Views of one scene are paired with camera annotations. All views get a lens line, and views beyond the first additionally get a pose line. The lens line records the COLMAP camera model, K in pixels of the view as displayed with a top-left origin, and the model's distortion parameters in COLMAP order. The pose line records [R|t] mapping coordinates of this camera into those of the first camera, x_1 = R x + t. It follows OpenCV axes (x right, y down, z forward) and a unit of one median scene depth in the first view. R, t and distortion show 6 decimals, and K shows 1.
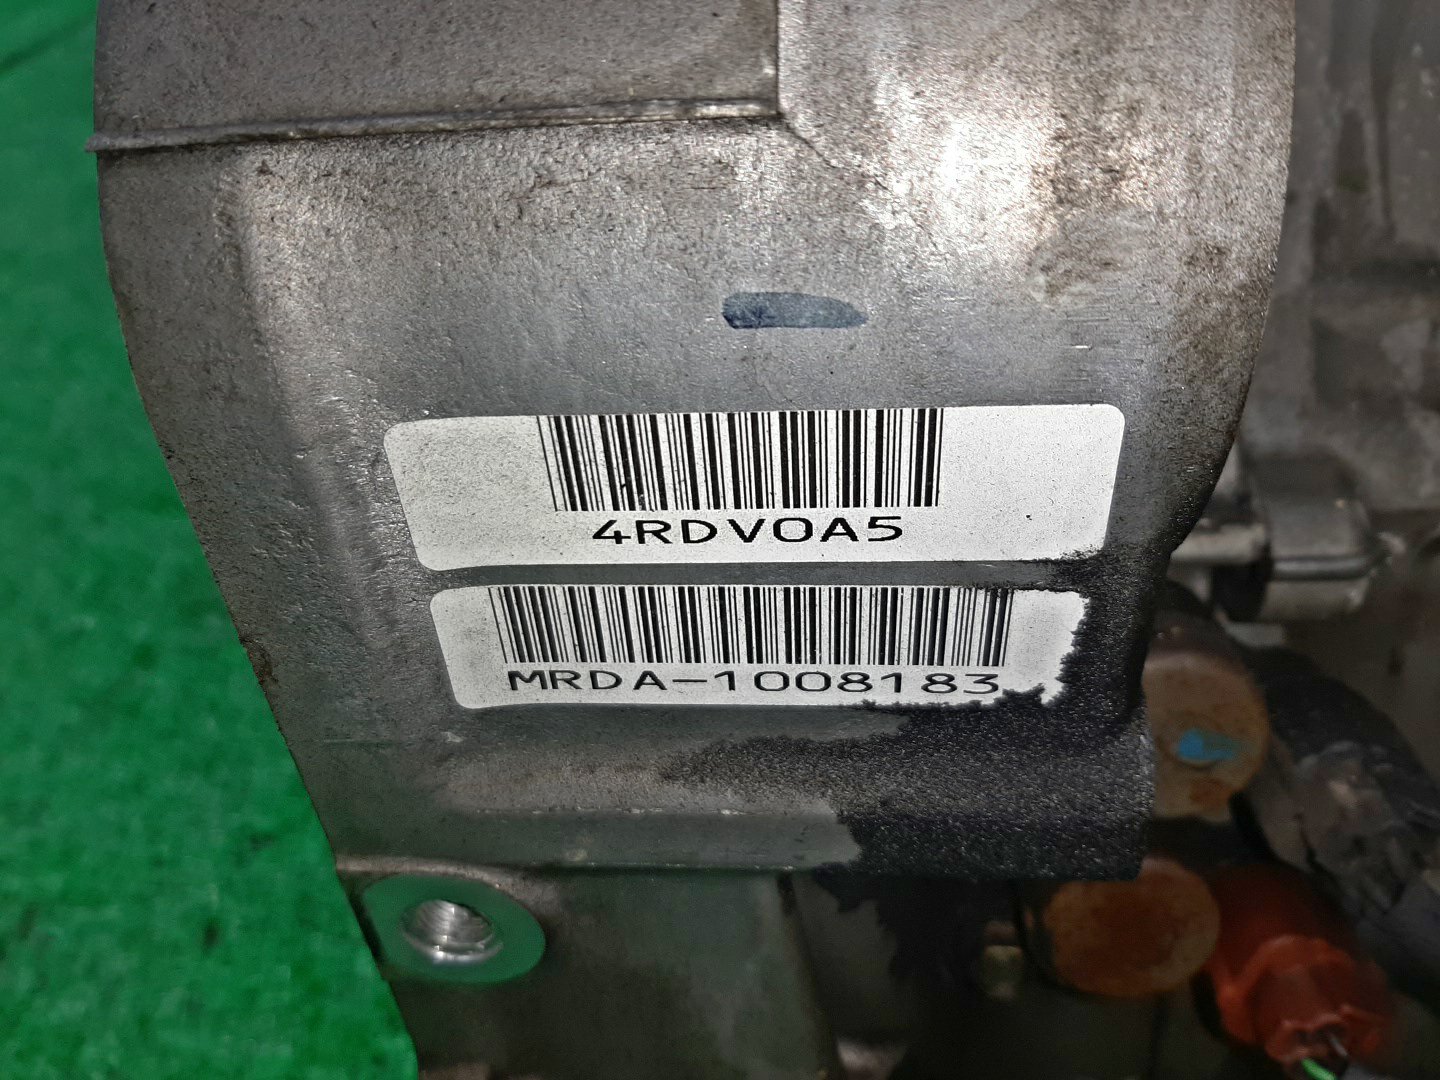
lens RADIAL K [[1102.1, 0, 718.6], [0, 1102.1, 542.6], [0, 0, 1]] dist [-0.002583, -0.000666]
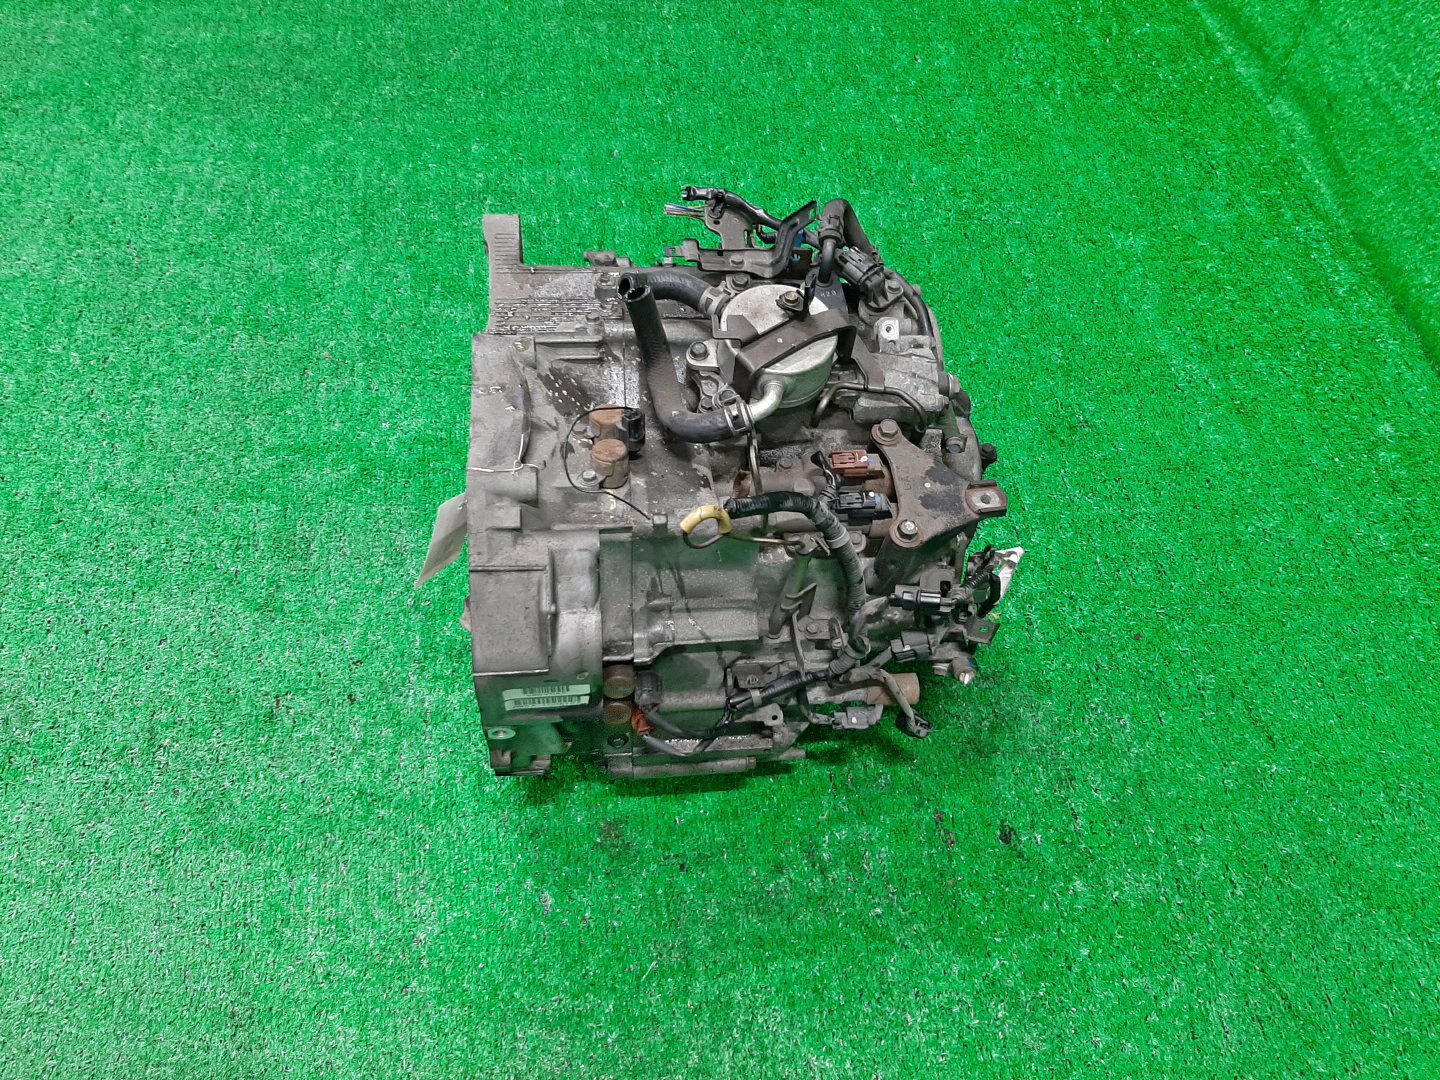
lens RADIAL K [[1102.1, 0, 719.0], [0, 1102.1, 538.6], [0, 0, 1]] dist [-0.002583, -0.000666]
pose [[0.976573, -0.066268, 0.204726, -0.281132], [-0.011594, 0.933813, 0.357575, -3.548648], [-0.214872, -0.351572, 0.911168, -5.550606]]
